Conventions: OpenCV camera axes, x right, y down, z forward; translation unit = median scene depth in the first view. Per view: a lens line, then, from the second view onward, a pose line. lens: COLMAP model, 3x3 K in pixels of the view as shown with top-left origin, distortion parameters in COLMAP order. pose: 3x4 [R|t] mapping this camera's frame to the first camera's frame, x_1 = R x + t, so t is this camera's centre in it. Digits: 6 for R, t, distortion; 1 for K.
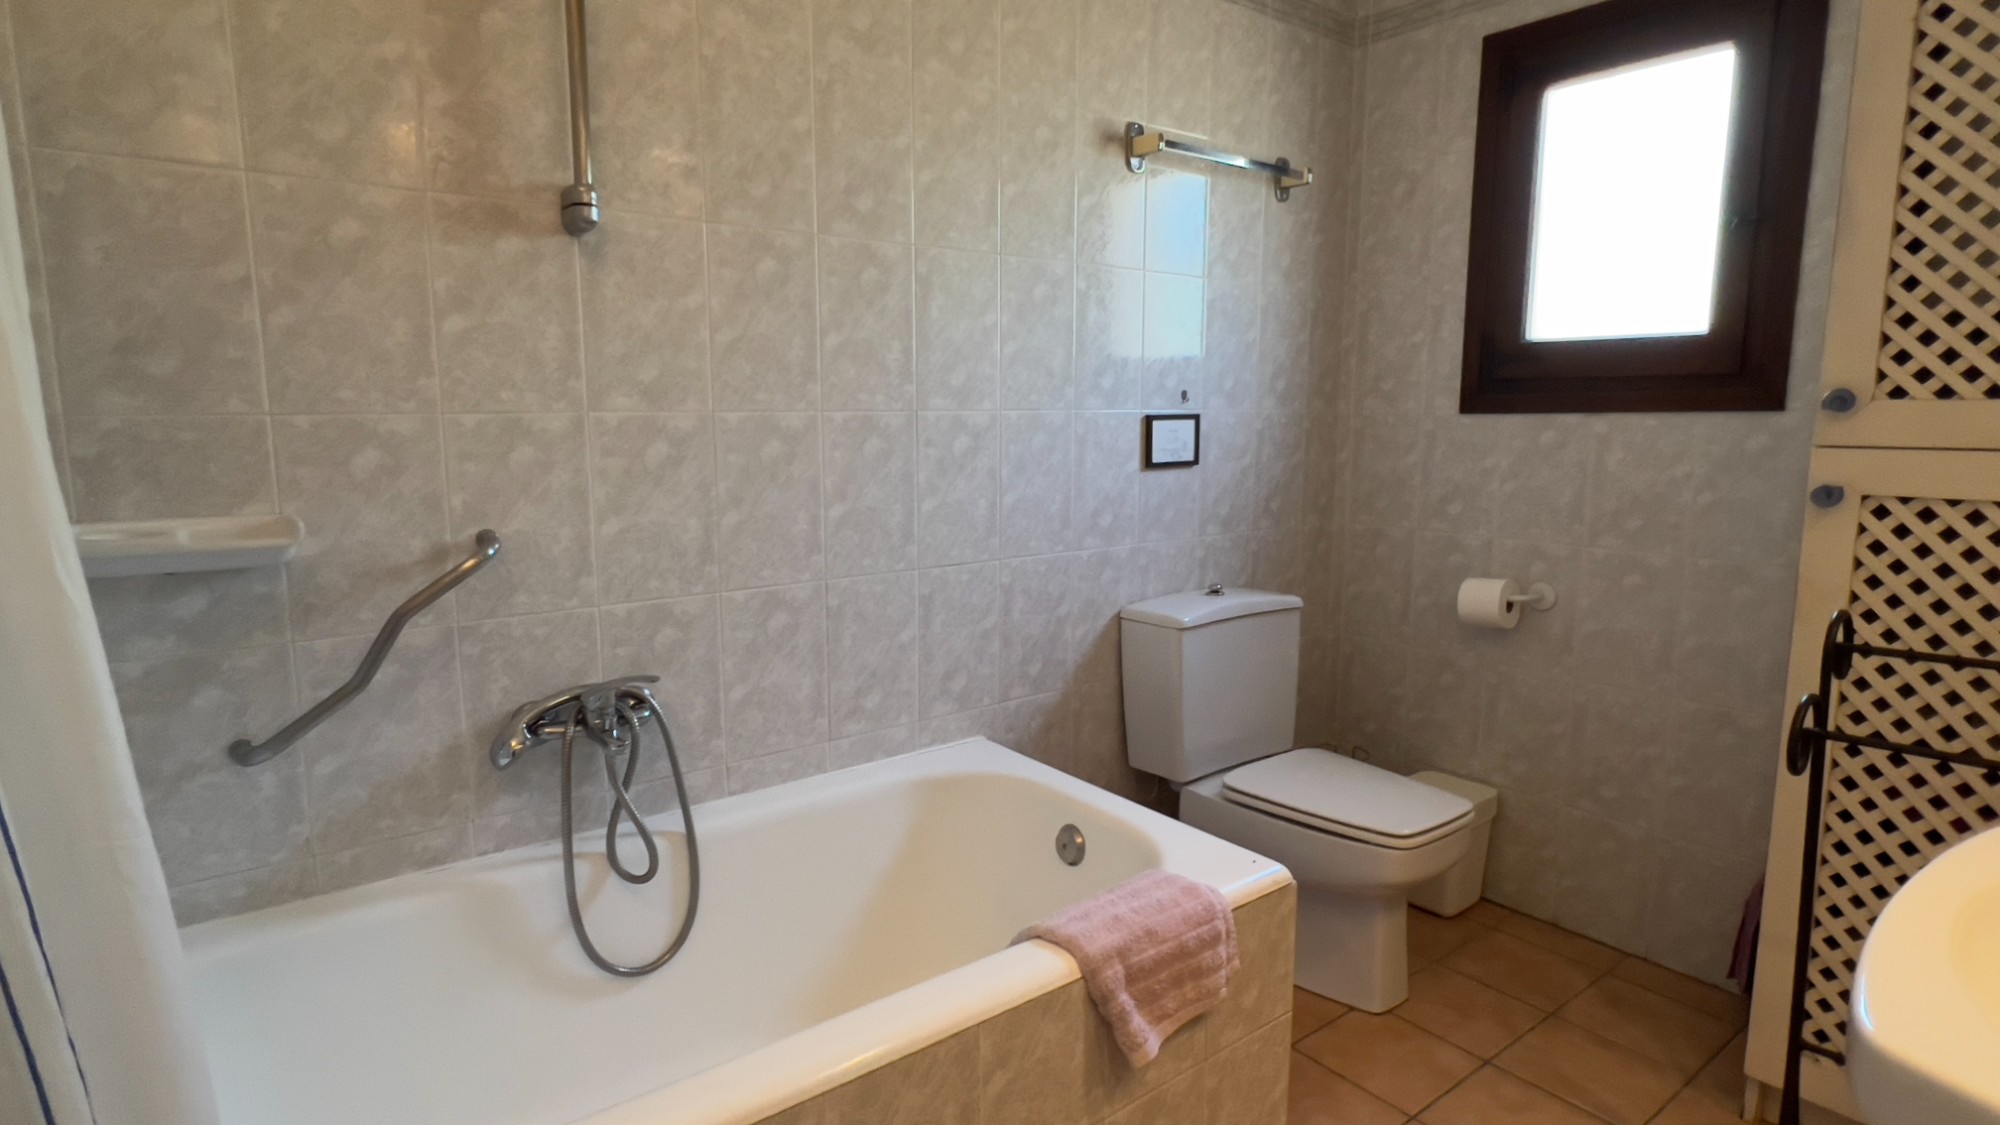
lens RADIAL K [[1051.8, 0, 999.2], [0, 1051.8, 561.6], [0, 0, 1]] dist [-0.002389, -0.000545]
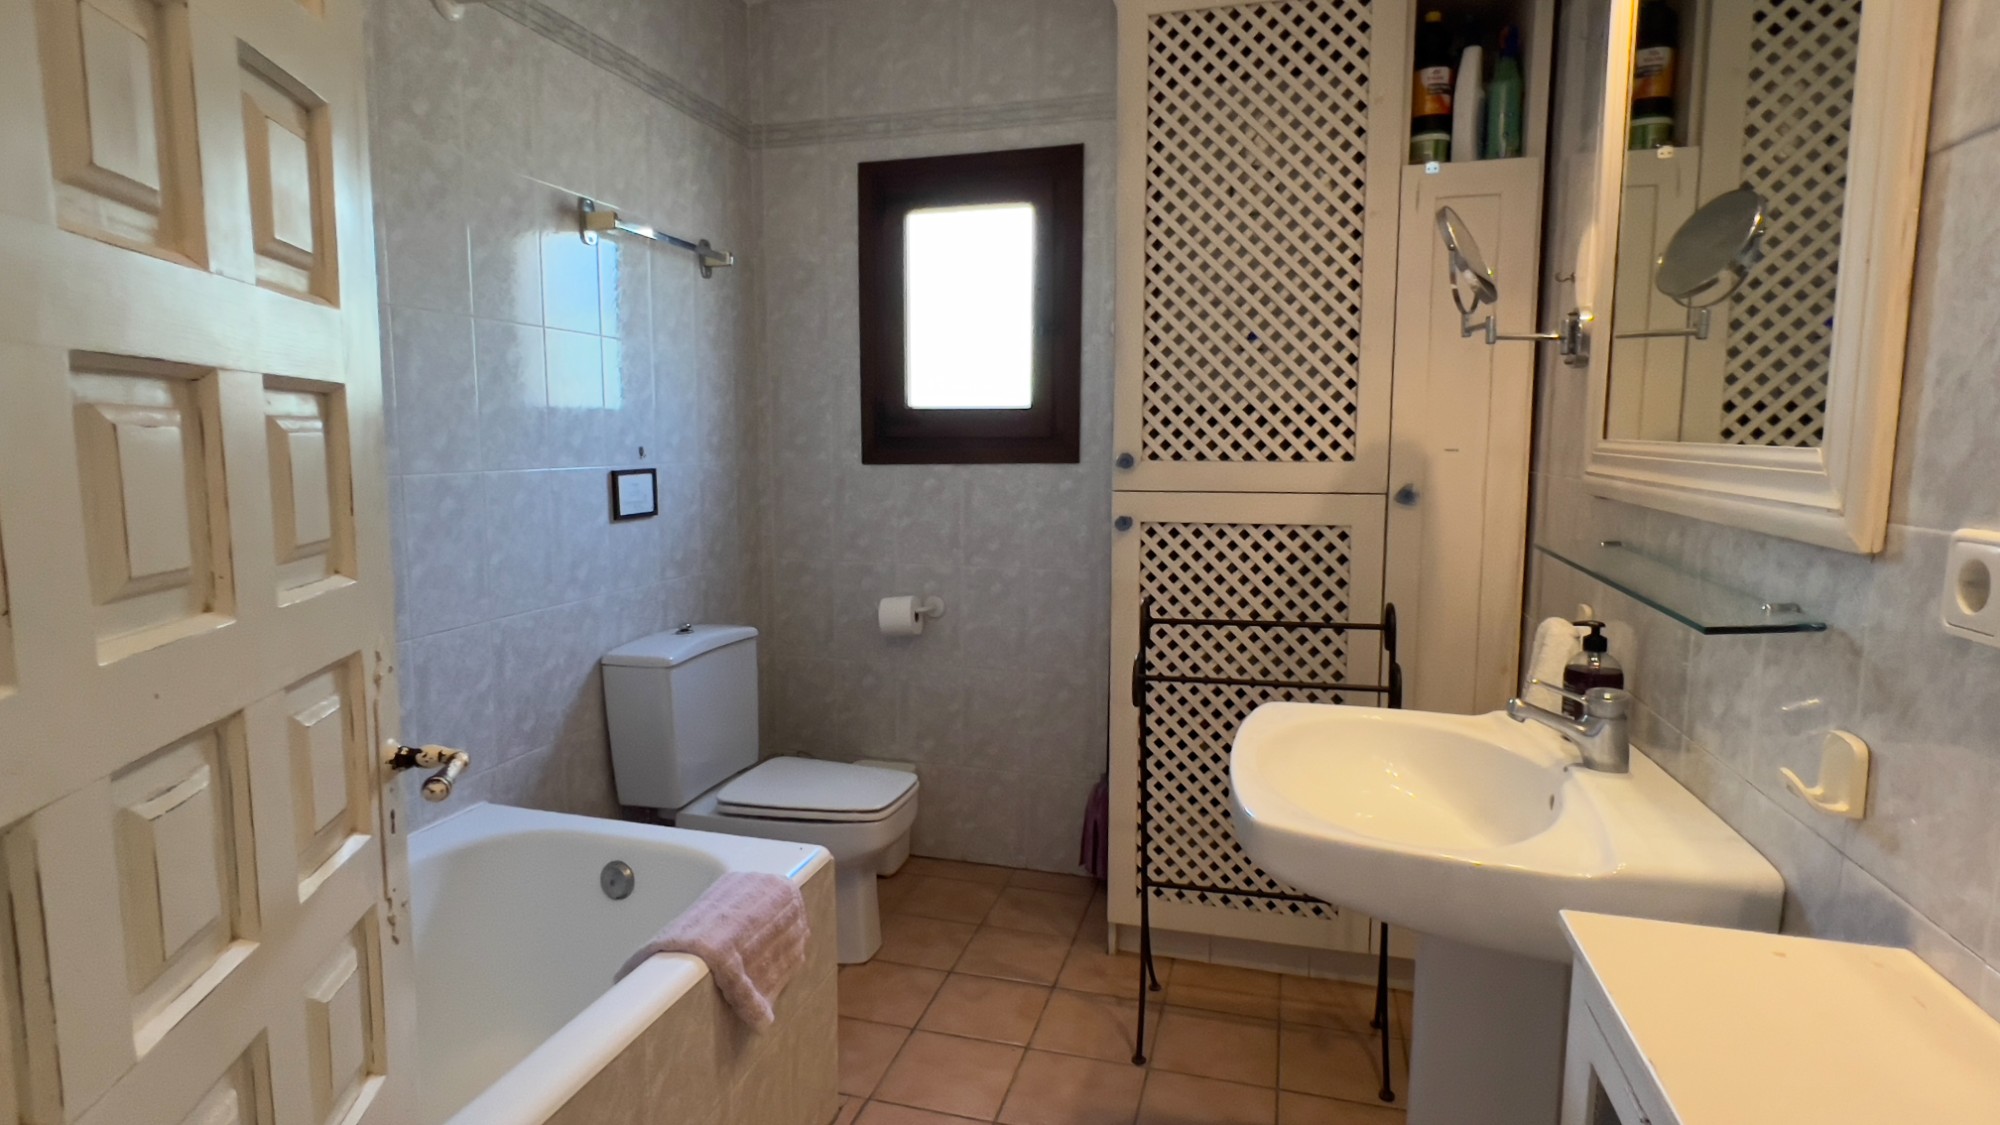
lens RADIAL K [[1051.8, 0, 998.6], [0, 1051.8, 557.9], [0, 0, 1]] dist [-0.002389, -0.000545]
pose [[0.803099, -0.065035, 0.592286, -0.189697], [0.083770, 0.996476, -0.004171, -0.015663], [-0.589928, 0.052966, 0.805717, -0.084544]]
